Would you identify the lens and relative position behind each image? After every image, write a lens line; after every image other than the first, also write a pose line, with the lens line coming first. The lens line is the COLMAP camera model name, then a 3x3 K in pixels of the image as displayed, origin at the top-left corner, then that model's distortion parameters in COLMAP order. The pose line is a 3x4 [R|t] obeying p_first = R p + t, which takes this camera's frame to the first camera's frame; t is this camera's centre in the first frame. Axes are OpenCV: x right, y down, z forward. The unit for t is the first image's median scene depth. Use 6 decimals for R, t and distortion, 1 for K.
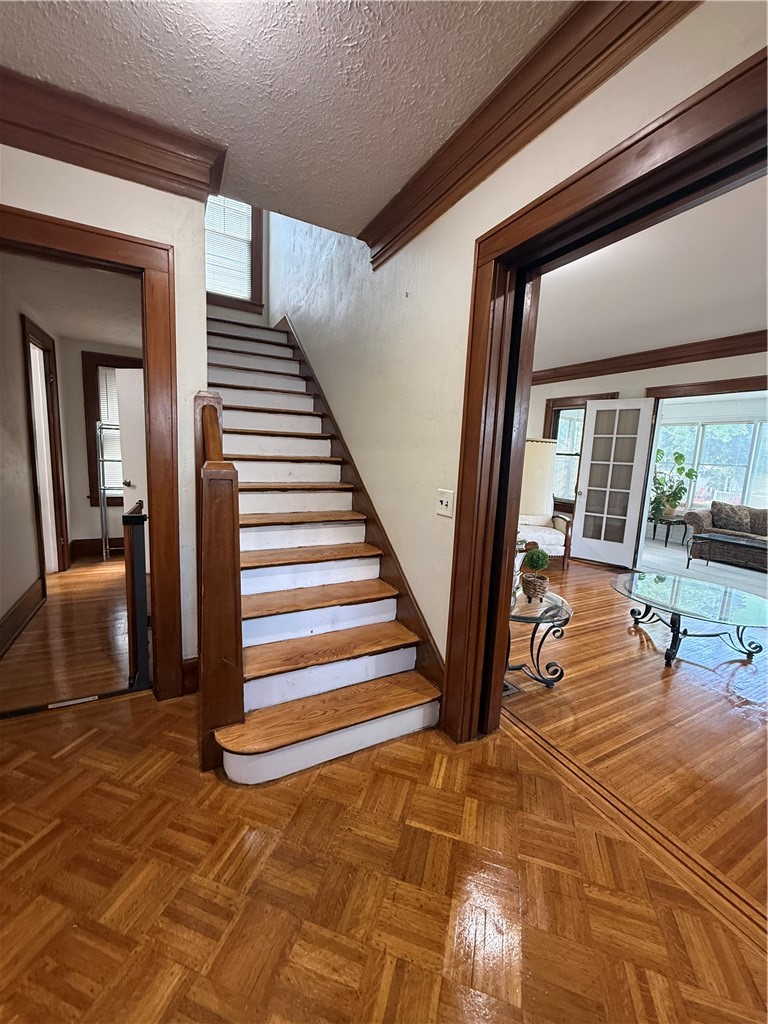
lens RADIAL K [[408.1, 0, 384.4], [0, 408.1, 508.7], [0, 0, 1]] dist [-0.001569, 0.000271]
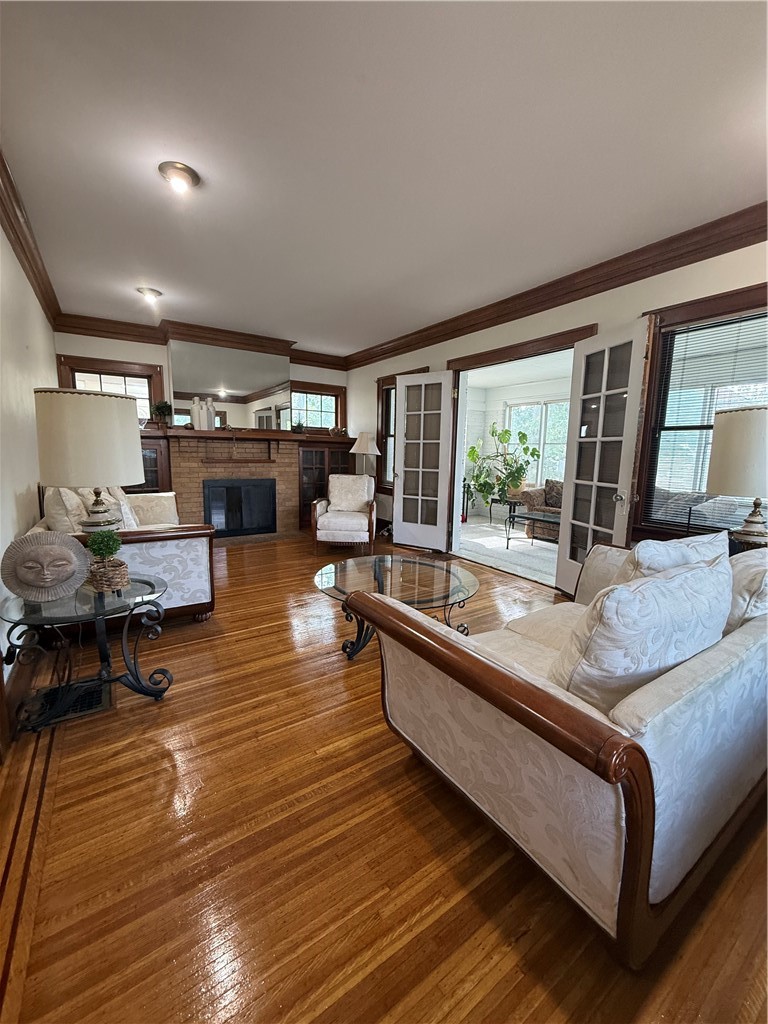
lens RADIAL K [[408.1, 0, 382.8], [0, 408.1, 508.6], [0, 0, 1]] dist [-0.001569, 0.000271]
pose [[0.994617, -0.043737, 0.093937, 0.865393], [0.043196, 0.999036, 0.007783, 0.074054], [-0.094187, -0.003683, 0.995548, 0.158994]]
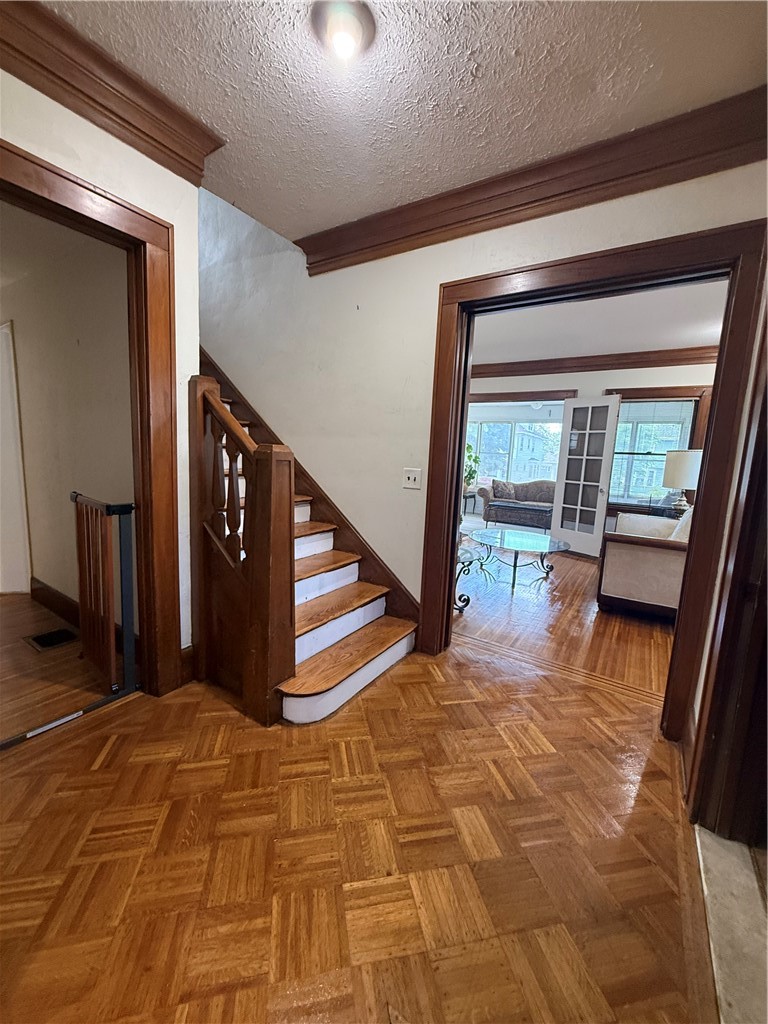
lens RADIAL K [[408.1, 0, 383.4], [0, 408.1, 508.5], [0, 0, 1]] dist [-0.001569, 0.000271]
pose [[0.874858, -0.069316, 0.479395, -0.505186], [0.059894, 0.997593, 0.034941, 0.026834], [-0.480663, -0.001856, 0.876903, -0.088779]]
